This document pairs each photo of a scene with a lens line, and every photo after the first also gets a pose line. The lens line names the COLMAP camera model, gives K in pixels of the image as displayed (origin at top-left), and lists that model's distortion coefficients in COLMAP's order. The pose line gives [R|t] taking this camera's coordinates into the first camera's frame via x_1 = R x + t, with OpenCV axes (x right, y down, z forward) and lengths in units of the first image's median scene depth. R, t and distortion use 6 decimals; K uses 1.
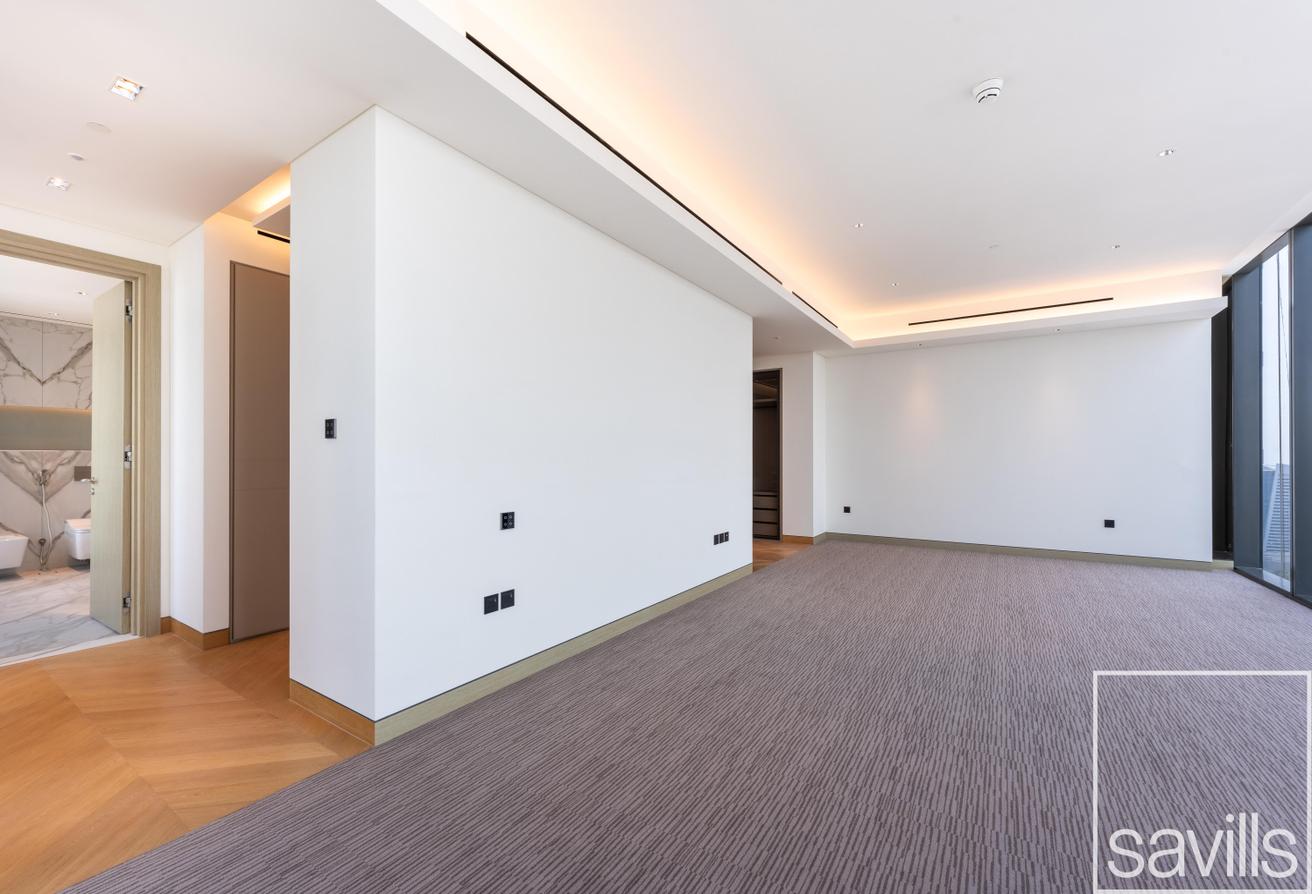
lens RADIAL K [[534.6, 0, 649.3], [0, 534.6, 457.9], [0, 0, 1]] dist [0.007514, 0.000305]
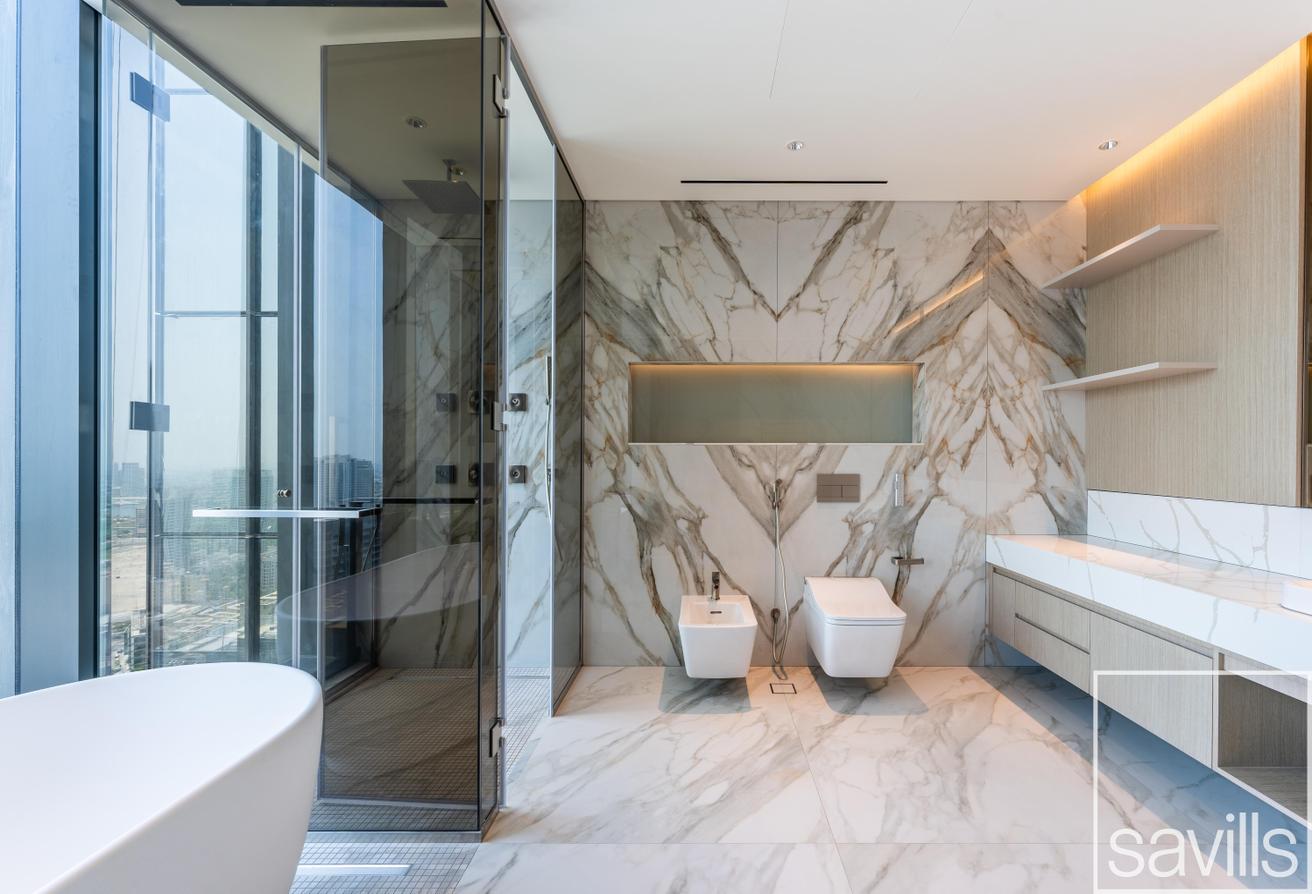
lens RADIAL K [[534.6, 0, 665.0], [0, 534.6, 451.8], [0, 0, 1]] dist [0.007514, 0.000305]
pose [[0.552576, -0.000546, -0.833462, -0.742673], [-0.004507, 0.999983, -0.003644, -0.003005], [0.833450, 0.005770, 0.552565, 0.614939]]
